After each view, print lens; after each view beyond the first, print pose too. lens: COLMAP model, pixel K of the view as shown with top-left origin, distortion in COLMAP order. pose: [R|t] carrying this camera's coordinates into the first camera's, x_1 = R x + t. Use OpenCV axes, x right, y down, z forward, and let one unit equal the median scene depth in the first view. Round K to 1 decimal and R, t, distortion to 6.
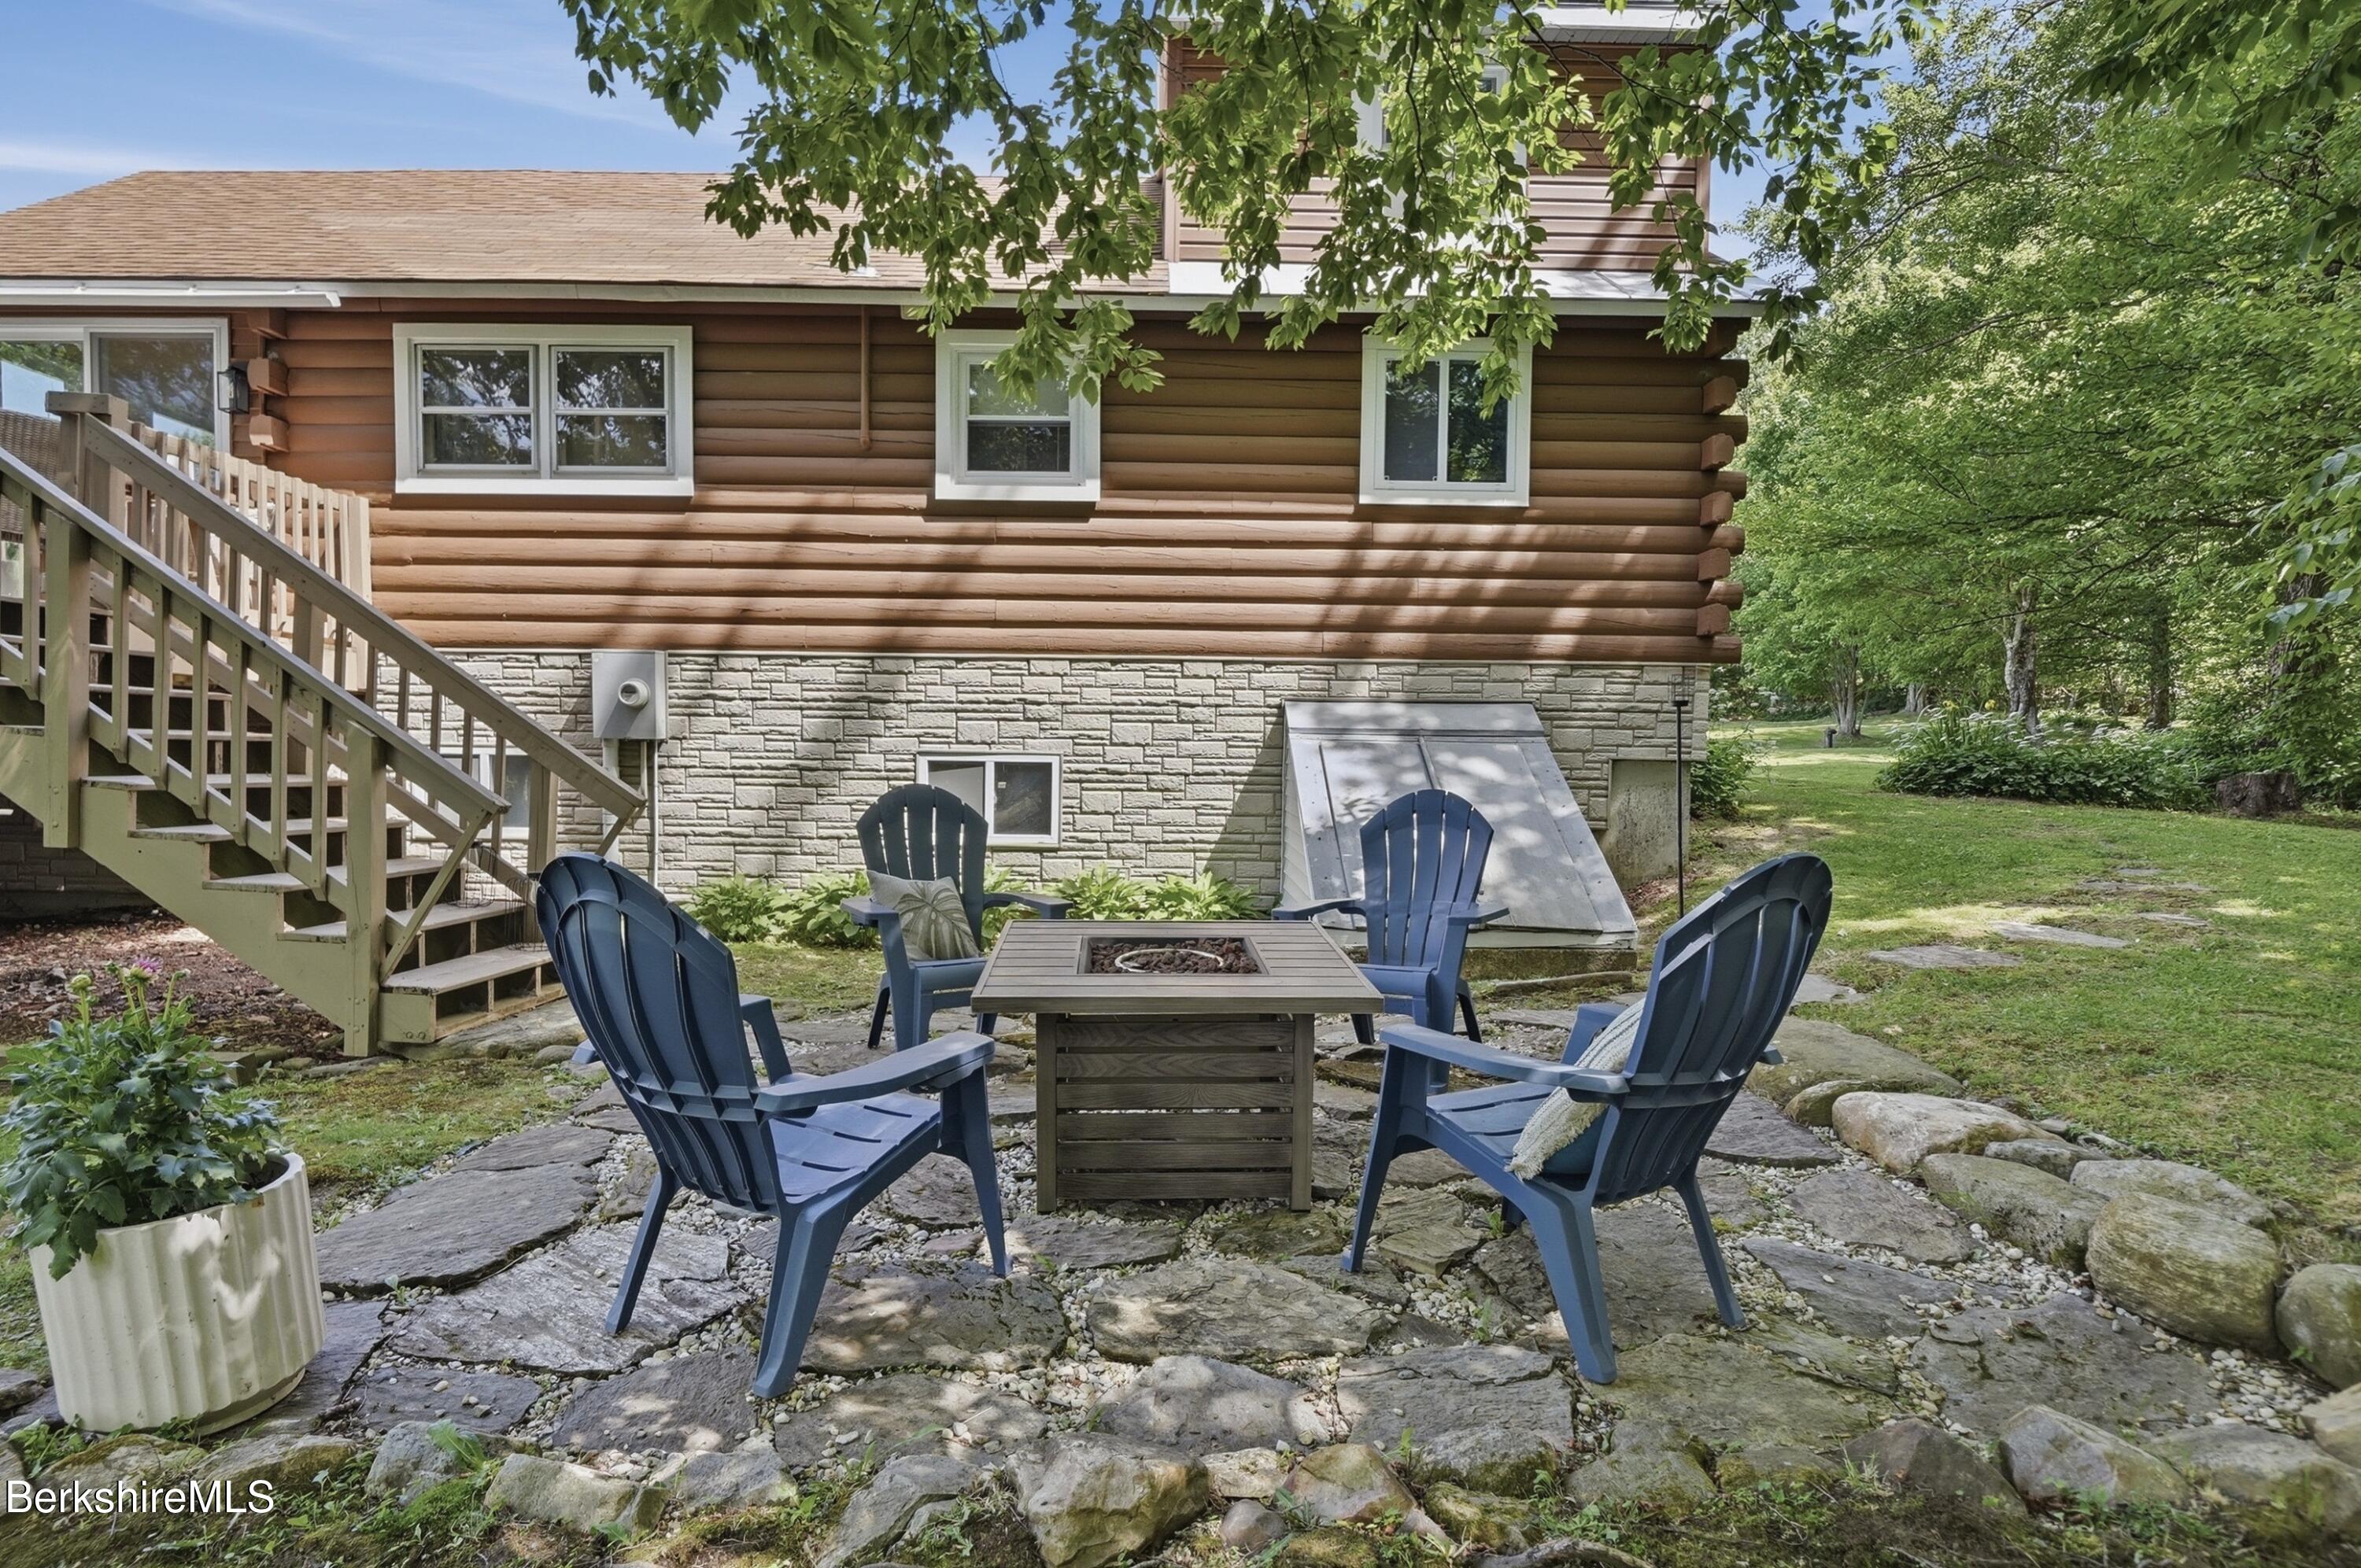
lens RADIAL K [[1222.4, 0, 1157.1], [0, 1222.4, 868.6], [0, 0, 1]] dist [-0.000842, -0.018560]
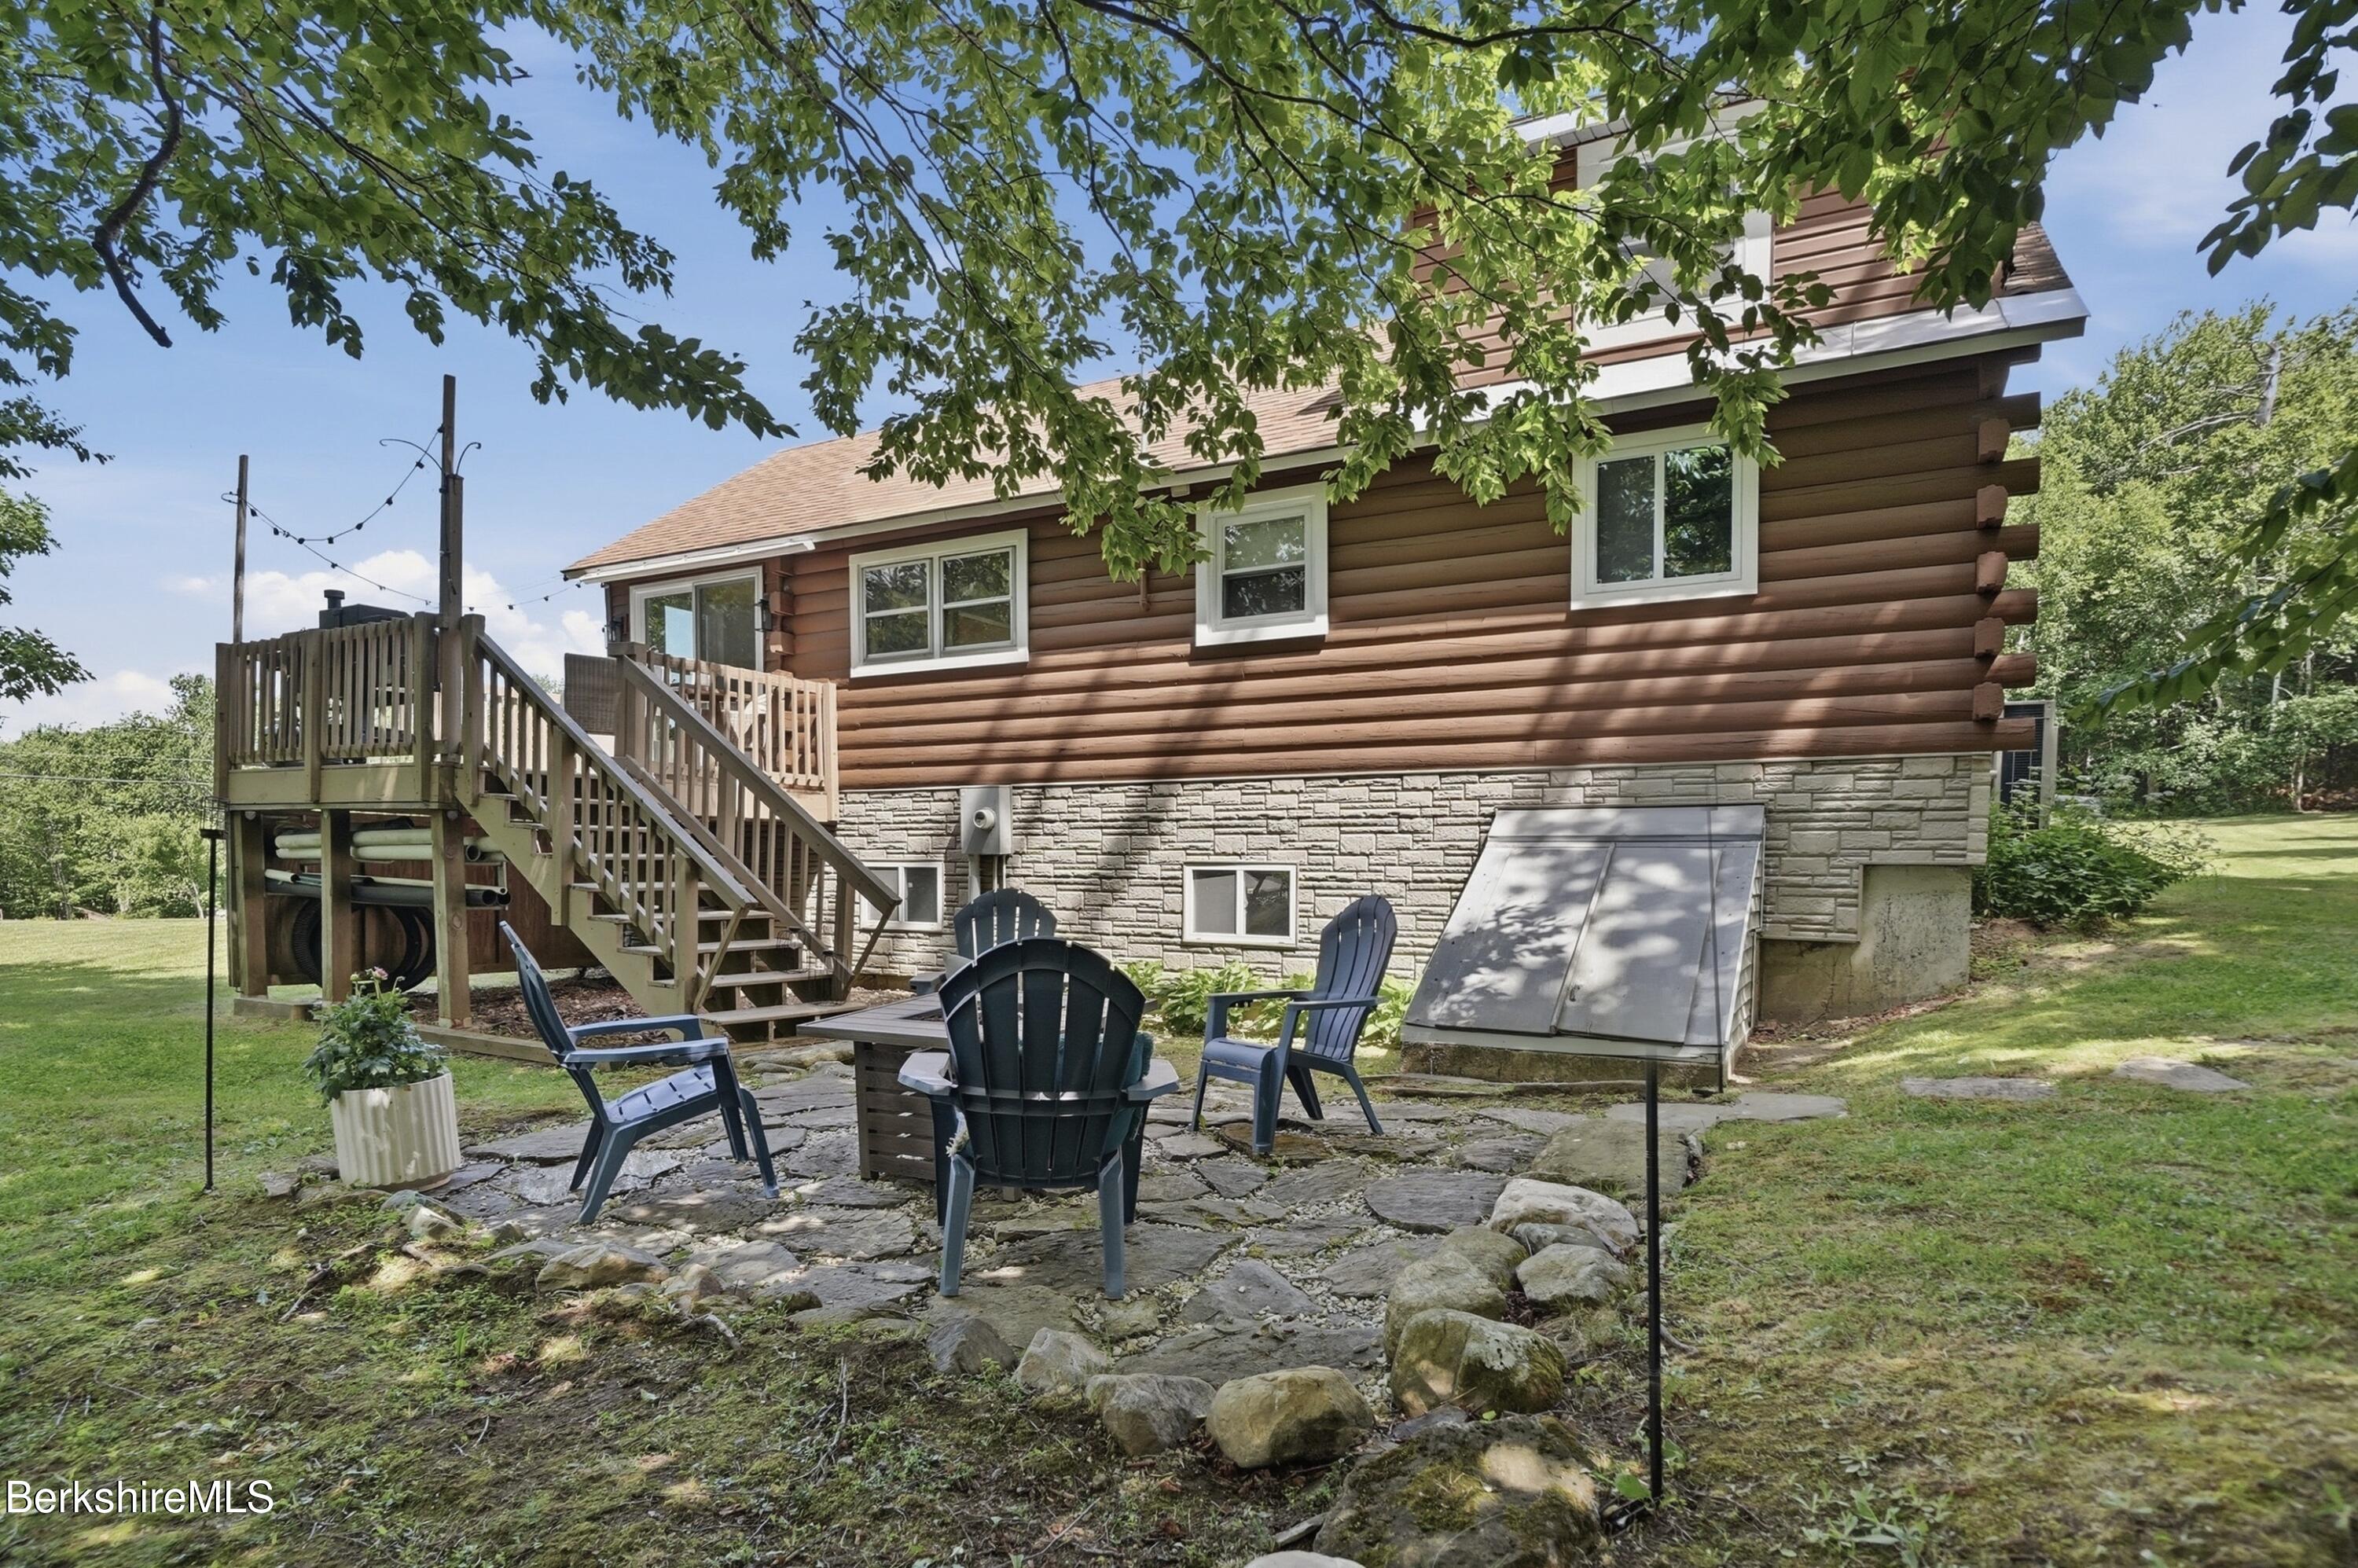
lens RADIAL K [[1292.8, 0, 1185.7], [0, 1292.8, 966.7], [0, 0, 1]] dist [-0.000773, -0.001332]
pose [[0.862495, 0.032422, -0.505027, 0.437231], [-0.039459, 0.999216, -0.003240, 0.007965], [0.504526, 0.022722, 0.863098, -0.063532]]
